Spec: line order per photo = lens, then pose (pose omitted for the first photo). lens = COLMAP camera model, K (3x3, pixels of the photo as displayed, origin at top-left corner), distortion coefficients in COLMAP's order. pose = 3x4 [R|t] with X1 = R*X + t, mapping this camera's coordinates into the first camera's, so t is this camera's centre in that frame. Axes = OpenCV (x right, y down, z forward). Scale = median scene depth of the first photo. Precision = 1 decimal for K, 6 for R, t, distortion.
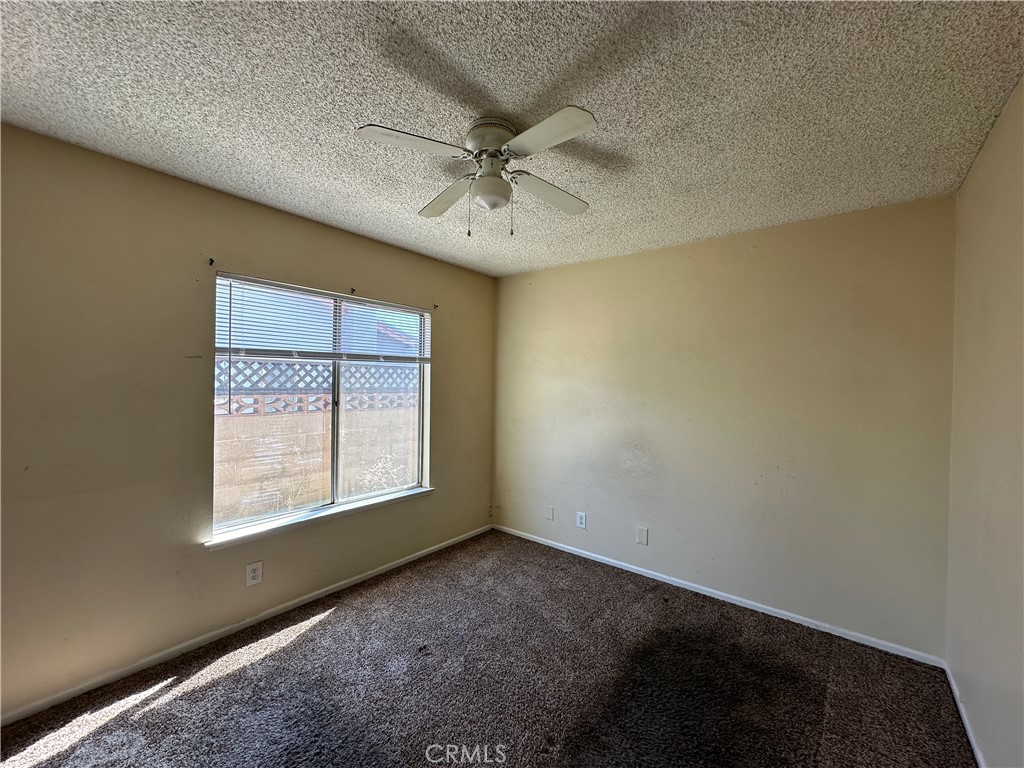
lens RADIAL K [[407.4, 0, 510.9], [0, 407.4, 385.0], [0, 0, 1]] dist [-0.003065, 0.000041]
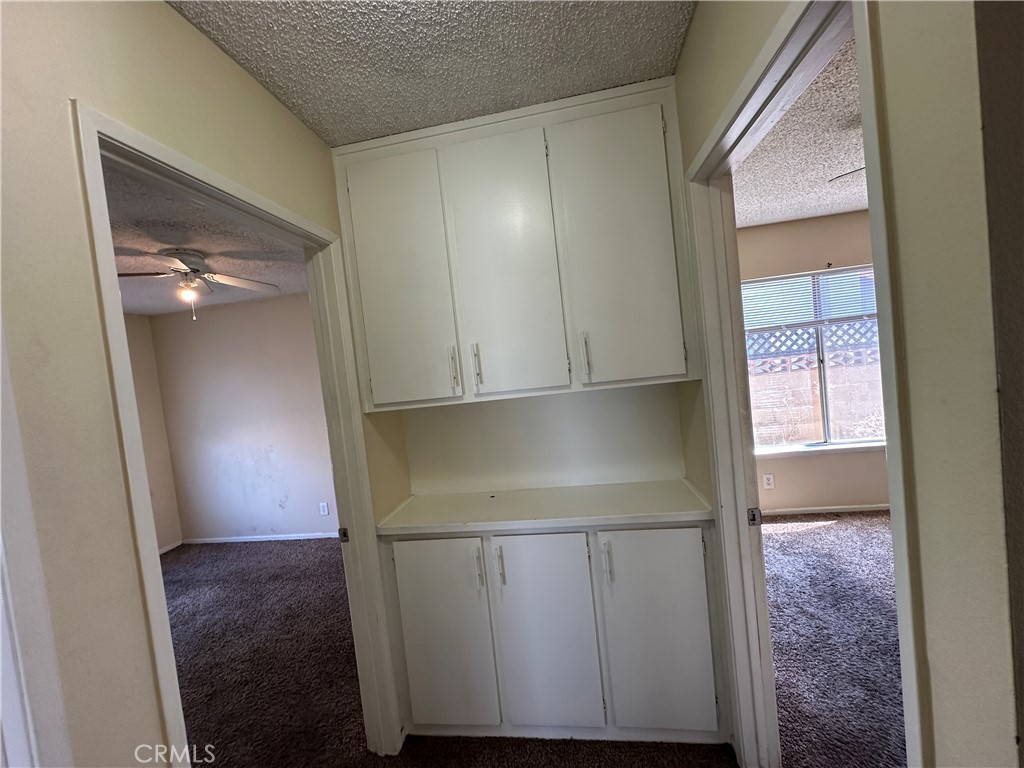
lens RADIAL K [[407.4, 0, 510.9], [0, 407.4, 385.0], [0, 0, 1]] dist [-0.003065, 0.000041]
pose [[0.503681, -0.034271, -0.863210, 0.151970], [0.110358, 0.993579, 0.024946, -0.017454], [0.856812, -0.107827, 0.504228, -0.421613]]
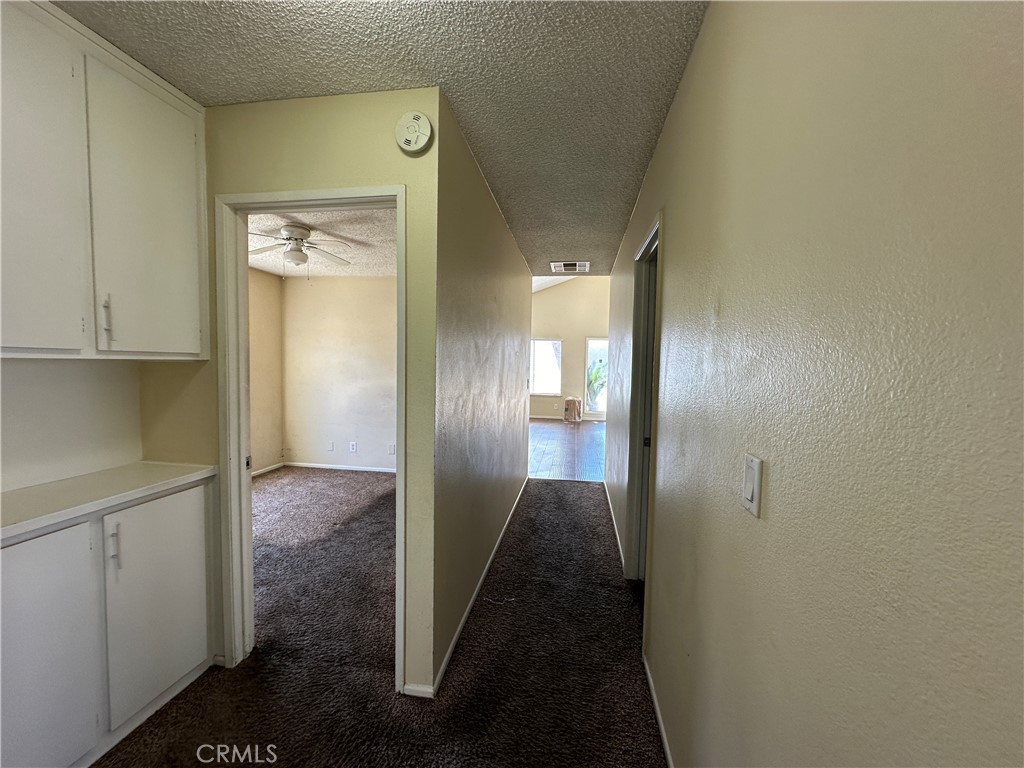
lens RADIAL K [[407.4, 0, 510.9], [0, 407.4, 385.0], [0, 0, 1]] dist [-0.003065, 0.000041]
pose [[0.865716, -0.025707, 0.499875, -0.088235], [-0.001572, 0.998536, 0.054073, 0.019938], [-0.500533, -0.047597, 0.864408, -0.736564]]
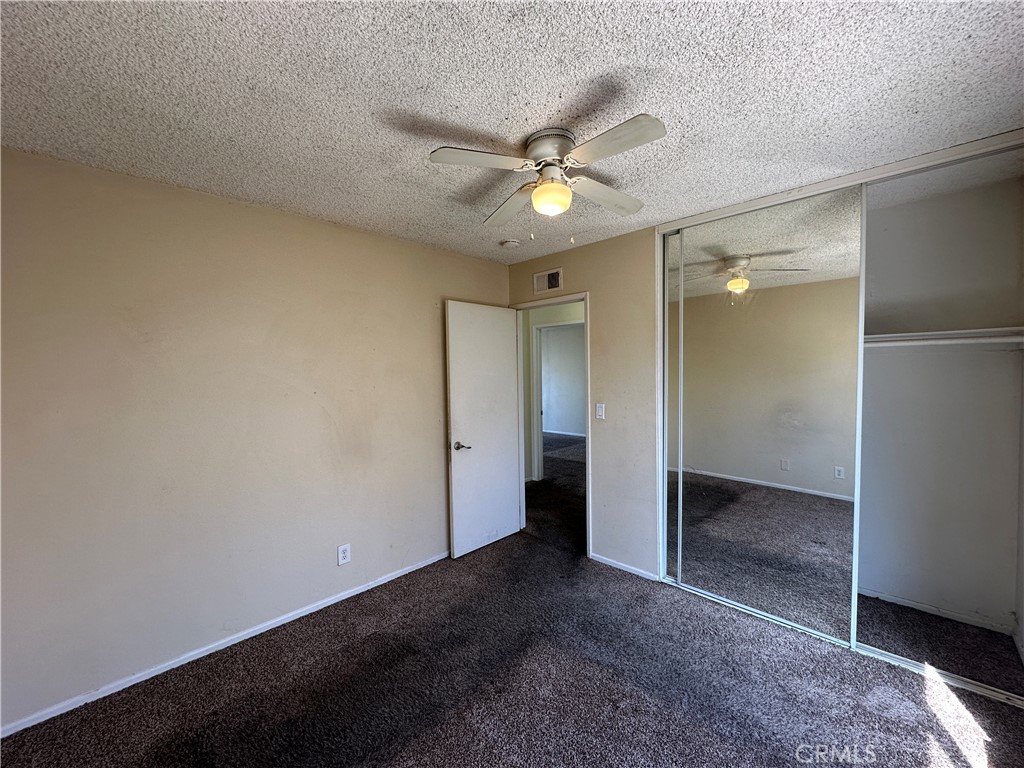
lens RADIAL K [[407.4, 0, 511.7], [0, 407.4, 386.8], [0, 0, 1]] dist [-0.004208, -0.000221]
pose [[-0.994915, -0.001697, 0.100704, -0.031188], [0.003082, 0.998877, 0.047284, -0.025146], [-0.100671, 0.047354, -0.993792, 1.220177]]
